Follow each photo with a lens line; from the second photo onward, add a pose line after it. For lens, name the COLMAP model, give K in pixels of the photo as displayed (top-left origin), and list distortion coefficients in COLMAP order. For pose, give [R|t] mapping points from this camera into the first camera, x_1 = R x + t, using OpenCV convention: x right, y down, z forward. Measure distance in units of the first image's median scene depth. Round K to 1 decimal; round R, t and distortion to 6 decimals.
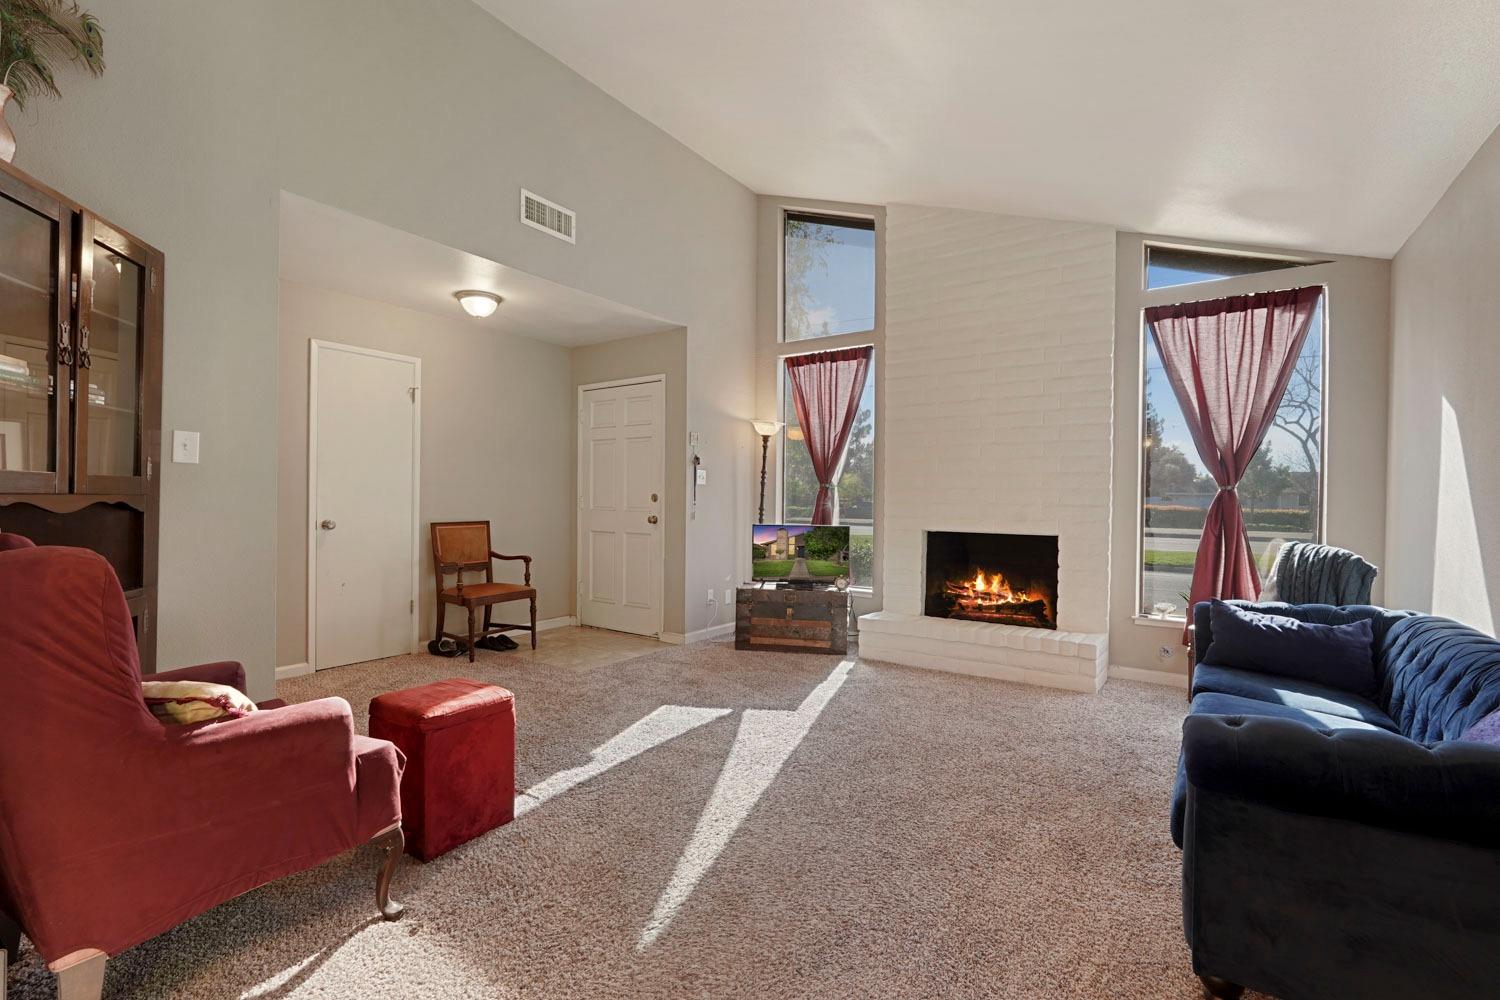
lens RADIAL K [[679.2, 0, 741.5], [0, 679.2, 498.6], [0, 0, 1]] dist [-0.014493, 0.010524]
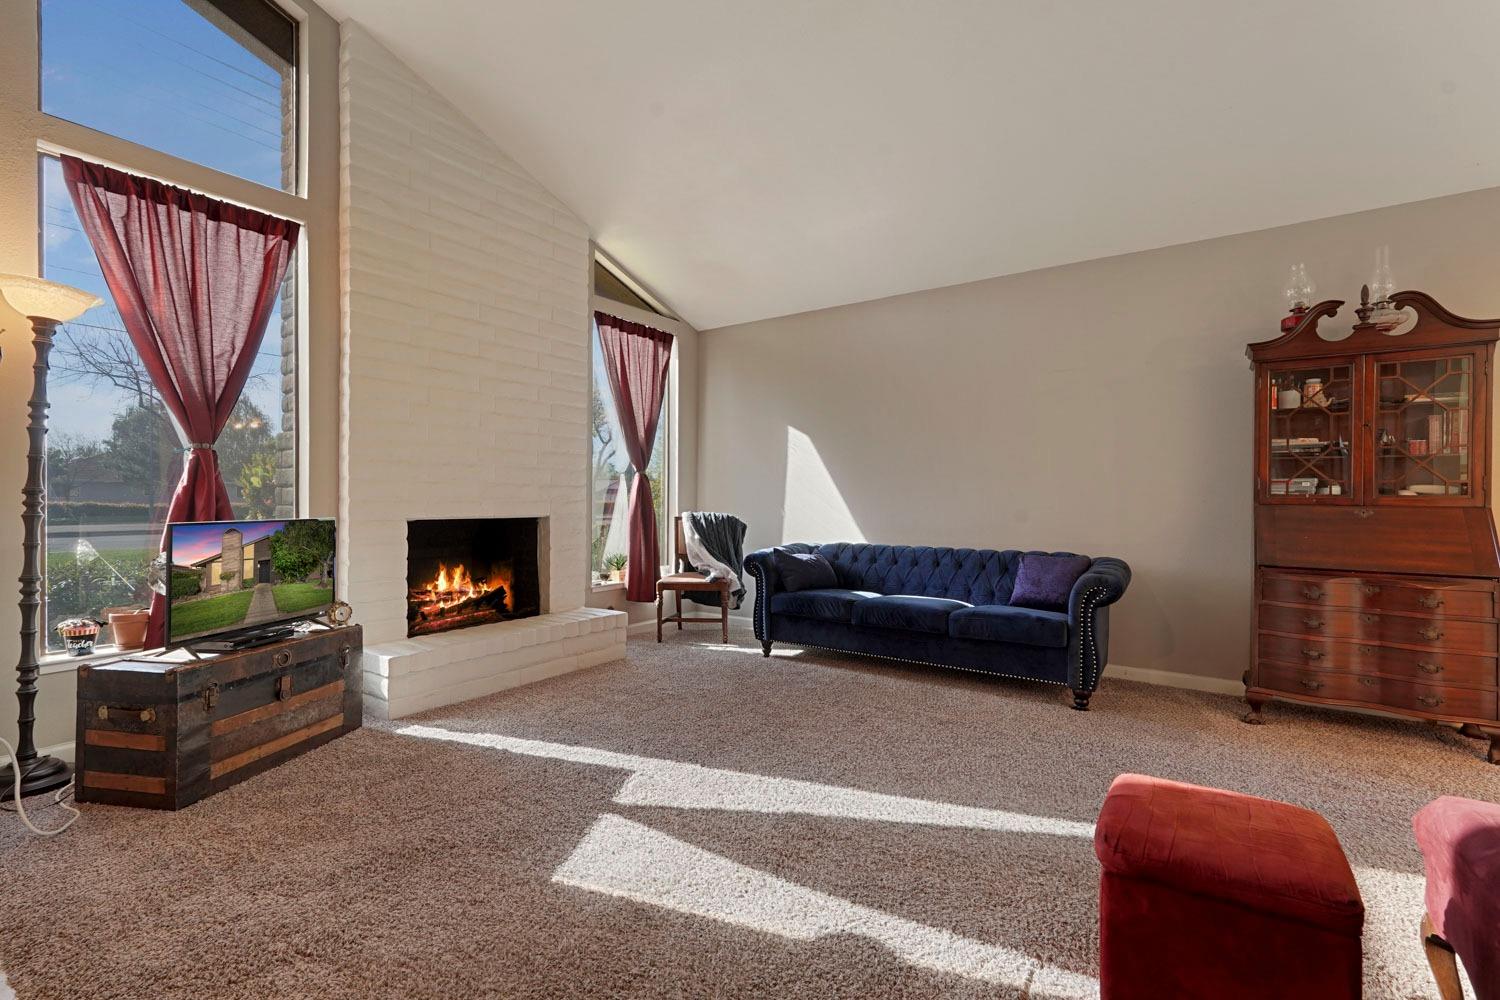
lens RADIAL K [[679.2, 0, 741.5], [0, 679.2, 498.6], [0, 0, 1]] dist [-0.014493, 0.010524]
pose [[-0.008053, -0.011468, 0.999902, -0.451732], [-0.002802, 0.999931, 0.011445, 0.015038], [-0.999964, -0.002709, -0.008084, 0.644775]]
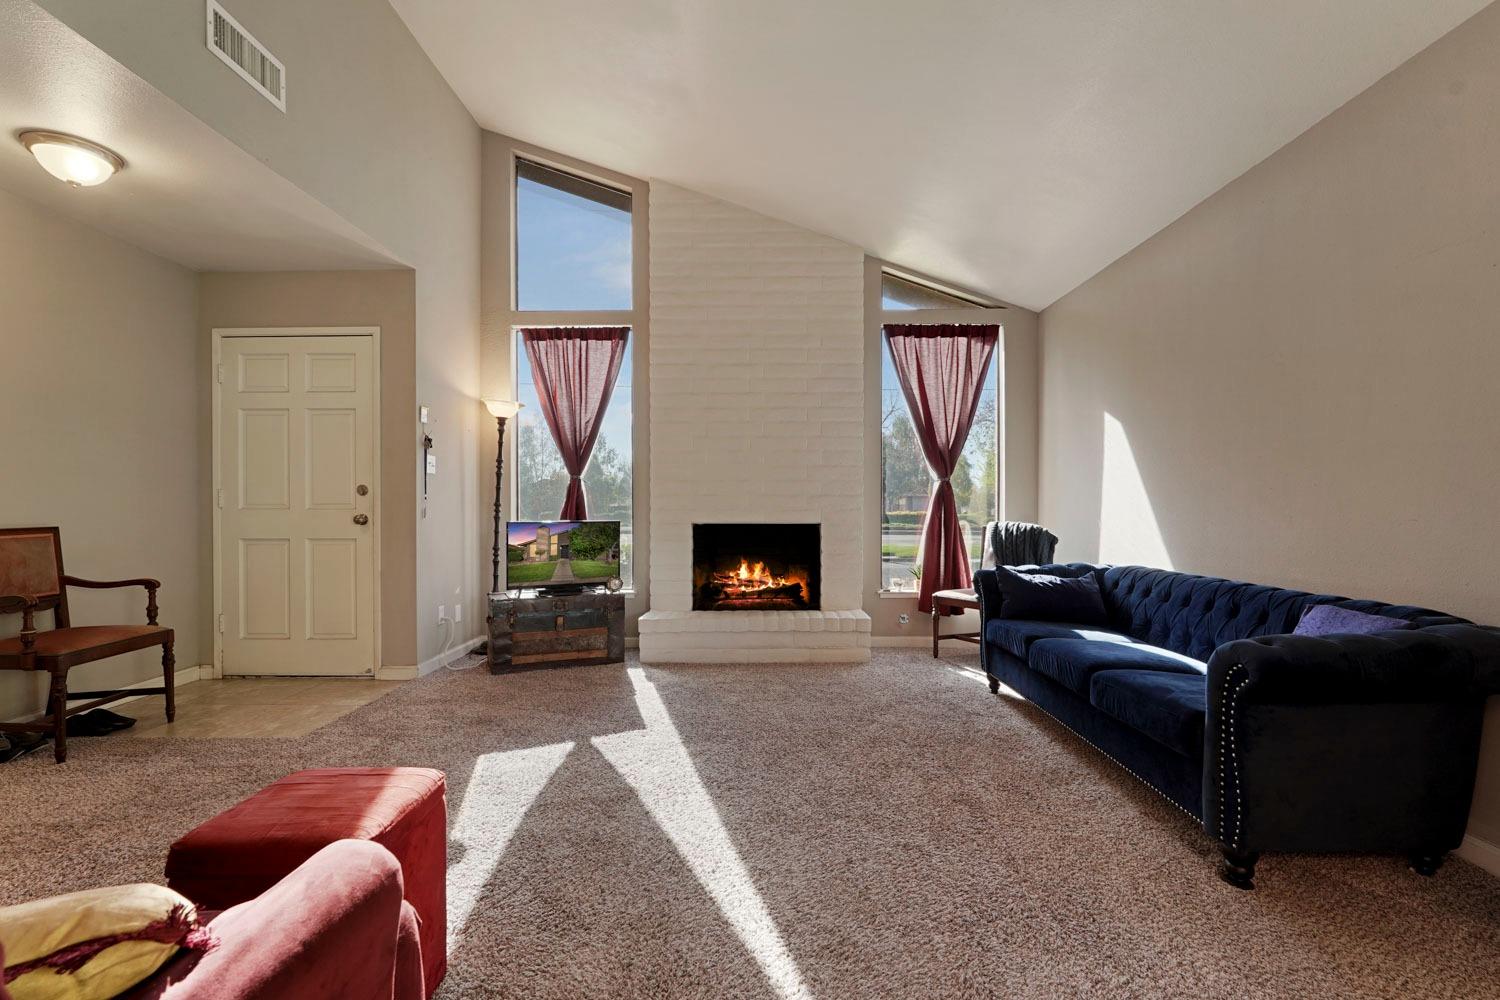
lens RADIAL K [[679.1, 0, 750.7], [0, 679.1, 505.2], [0, 0, 1]] dist [-0.002069, 0.000574]
pose [[0.820435, -0.009894, 0.571654, -0.220357], [0.010295, 0.999944, 0.002532, 0.019207], [-0.571647, 0.003808, 0.820491, 0.150809]]
